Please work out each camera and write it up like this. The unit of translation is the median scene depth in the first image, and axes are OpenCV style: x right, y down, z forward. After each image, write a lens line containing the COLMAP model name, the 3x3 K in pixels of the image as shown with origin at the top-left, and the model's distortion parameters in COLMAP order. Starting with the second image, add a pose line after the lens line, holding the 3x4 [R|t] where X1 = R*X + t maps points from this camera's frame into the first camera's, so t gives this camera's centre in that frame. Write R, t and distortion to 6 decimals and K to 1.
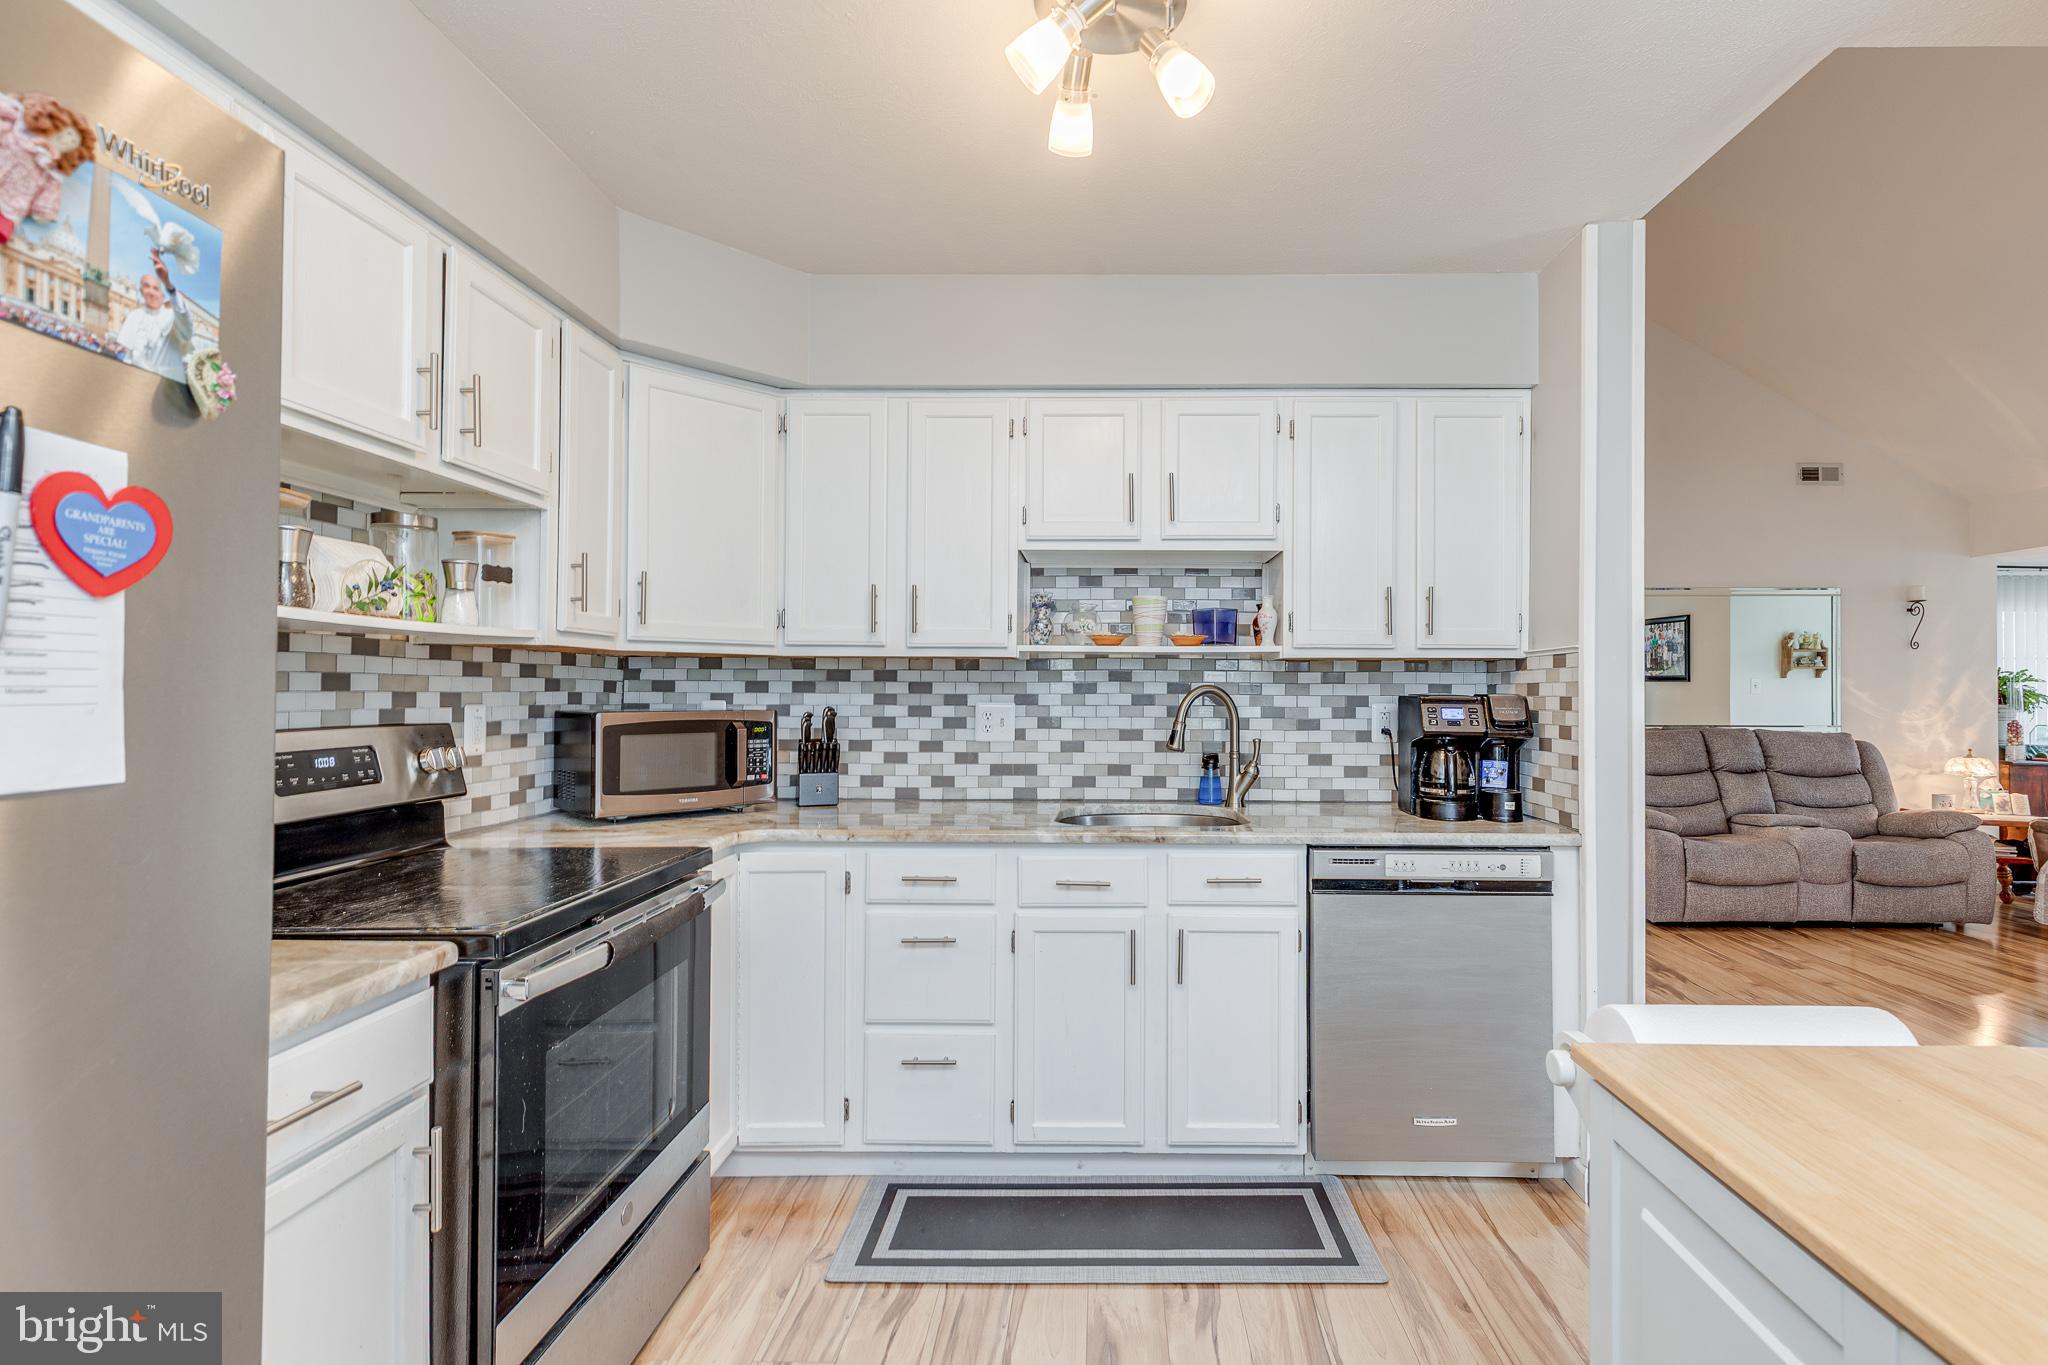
lens RADIAL K [[985.6, 0, 1039.8], [0, 985.6, 692.4], [0, 0, 1]] dist [0.005443, 0.000598]
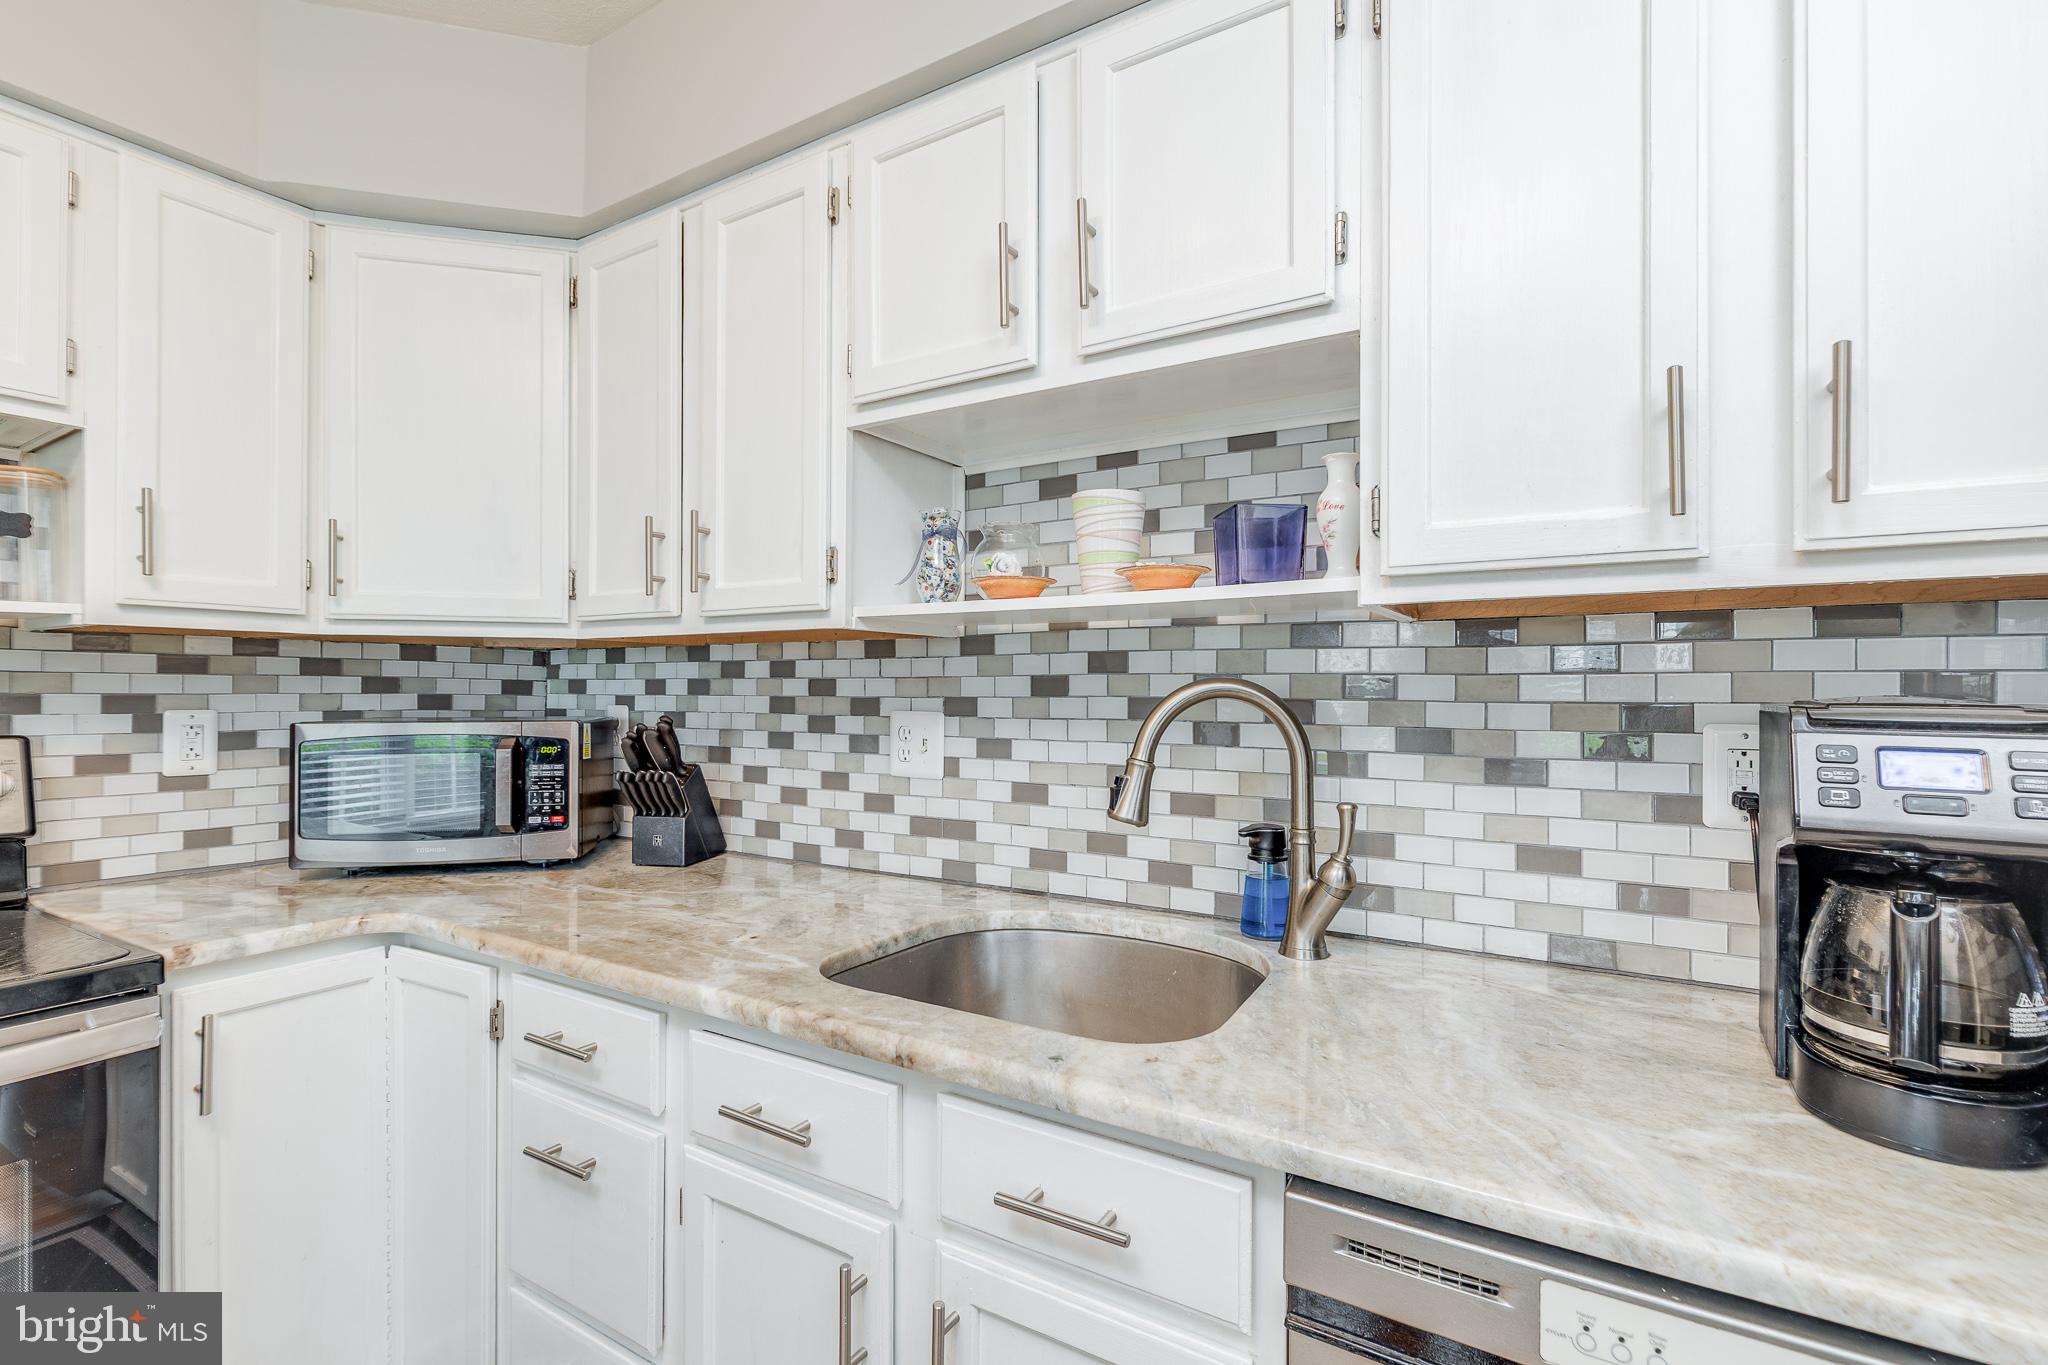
lens RADIAL K [[918.4, 0, 1010.5], [0, 918.4, 689.3], [0, 0, 1]] dist [0.005622, -0.000809]
pose [[0.869638, -0.002589, -0.493684, 0.275170], [-0.000016, 0.999986, -0.005273, -0.000085], [0.493691, 0.004594, 0.869625, 0.552110]]
